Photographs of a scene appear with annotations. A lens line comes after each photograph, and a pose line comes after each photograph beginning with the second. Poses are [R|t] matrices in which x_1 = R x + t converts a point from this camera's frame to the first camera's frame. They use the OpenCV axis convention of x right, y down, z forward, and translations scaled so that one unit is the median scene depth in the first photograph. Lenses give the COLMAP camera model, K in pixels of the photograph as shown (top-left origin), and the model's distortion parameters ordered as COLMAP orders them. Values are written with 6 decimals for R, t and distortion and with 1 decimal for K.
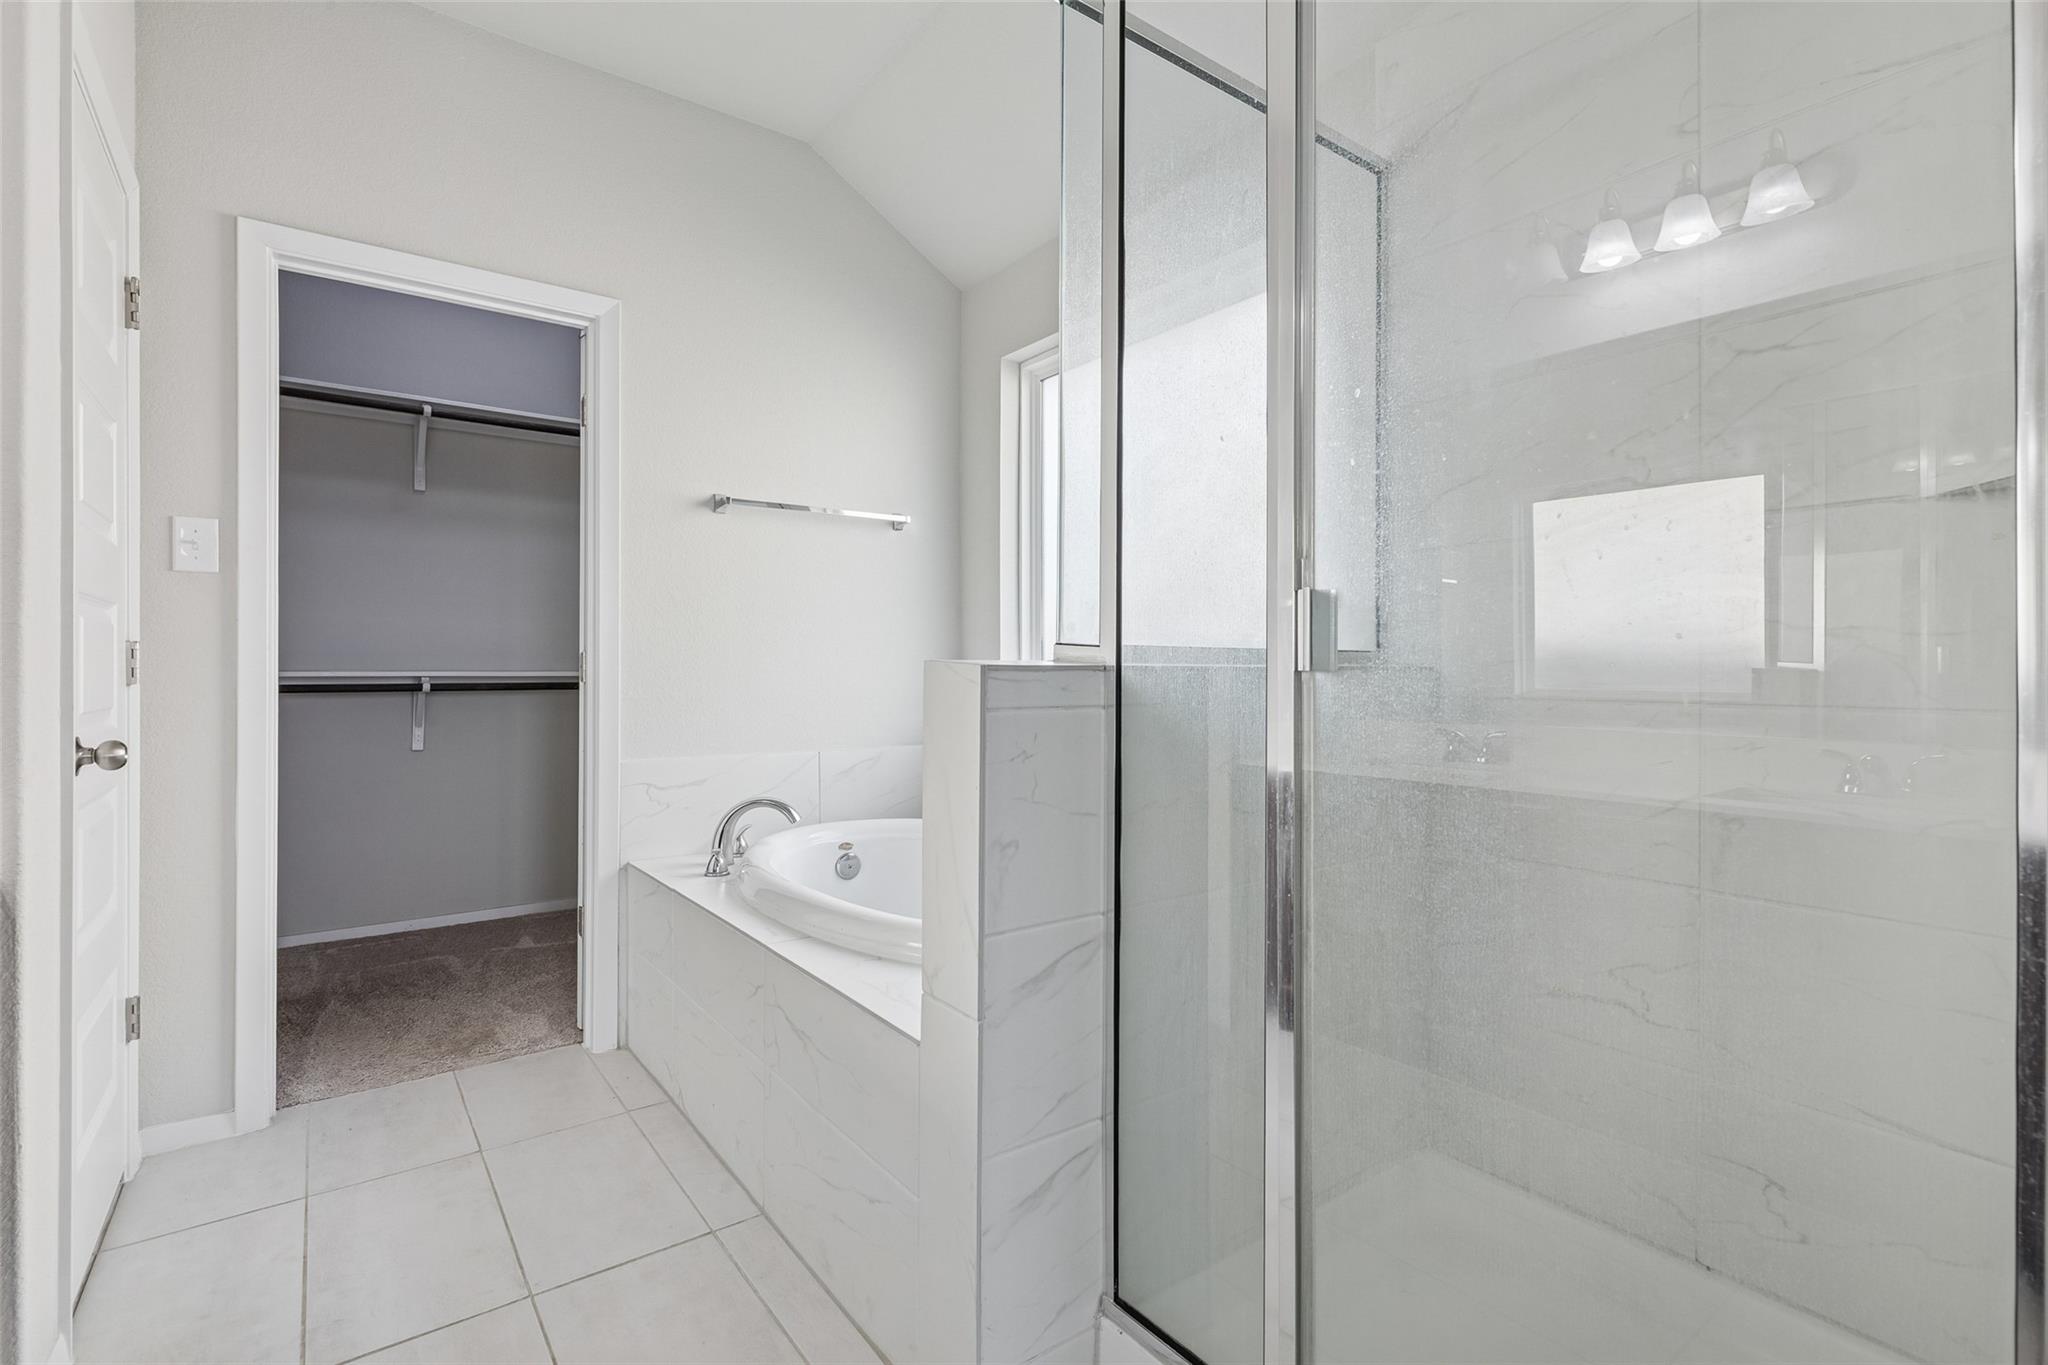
lens RADIAL K [[951.5, 0, 1025.4], [0, 951.5, 677.8], [0, 0, 1]] dist [-0.001667, 0.001579]
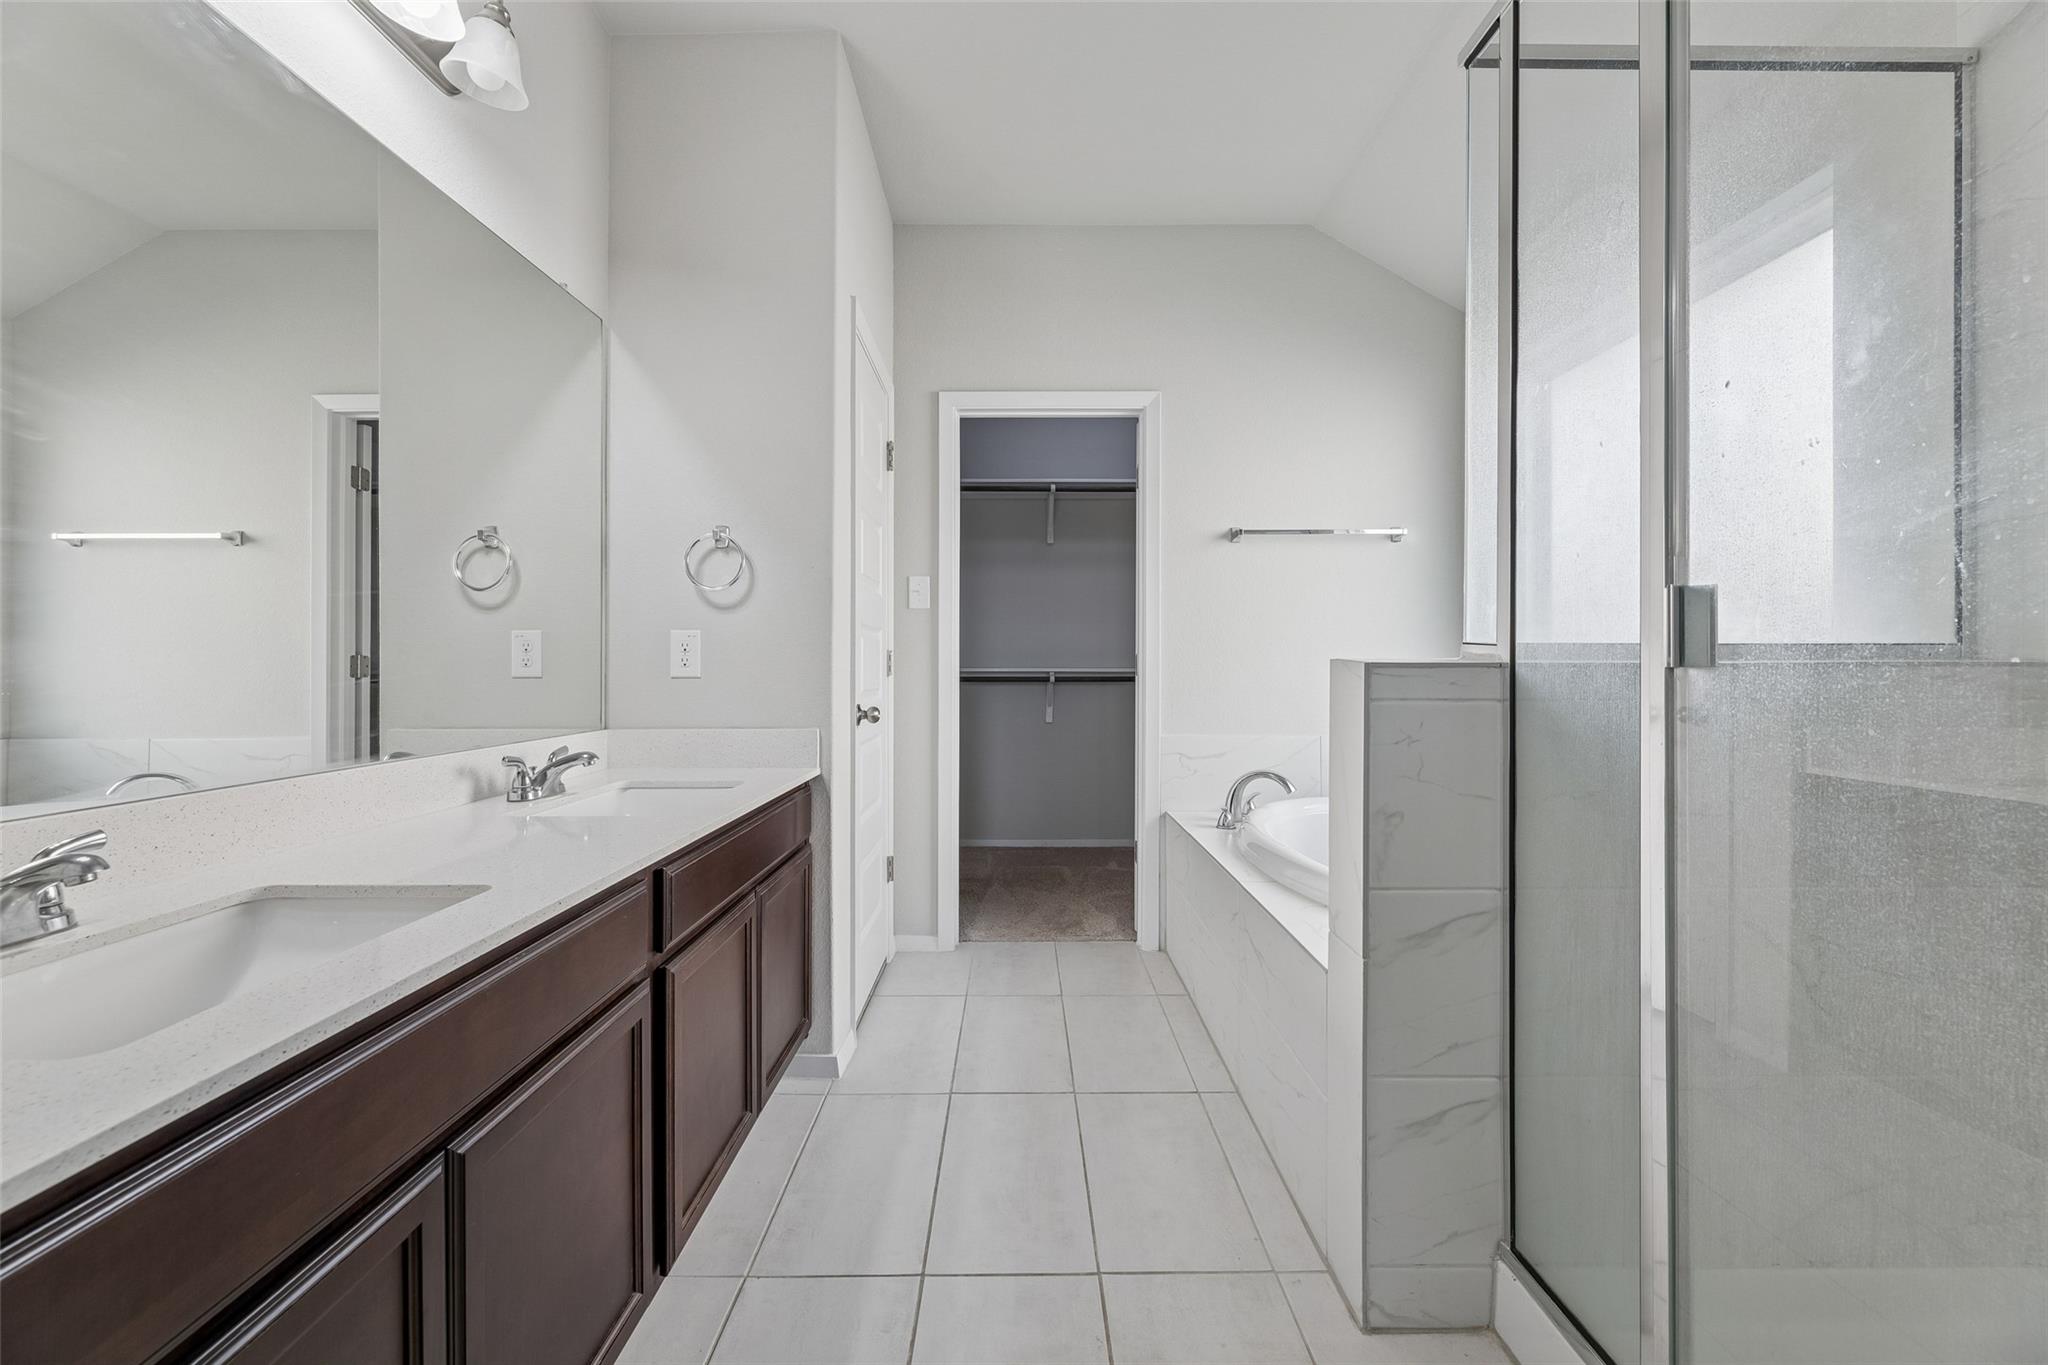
lens RADIAL K [[829.3, 0, 1025.9], [0, 829.3, 673.4], [0, 0, 1]] dist [0.000122, -0.000618]
pose [[0.803587, 0.003944, -0.595174, 0.152686], [-0.004603, 0.999989, 0.000411, 0.001267], [0.595169, 0.002409, 0.803597, -0.064795]]
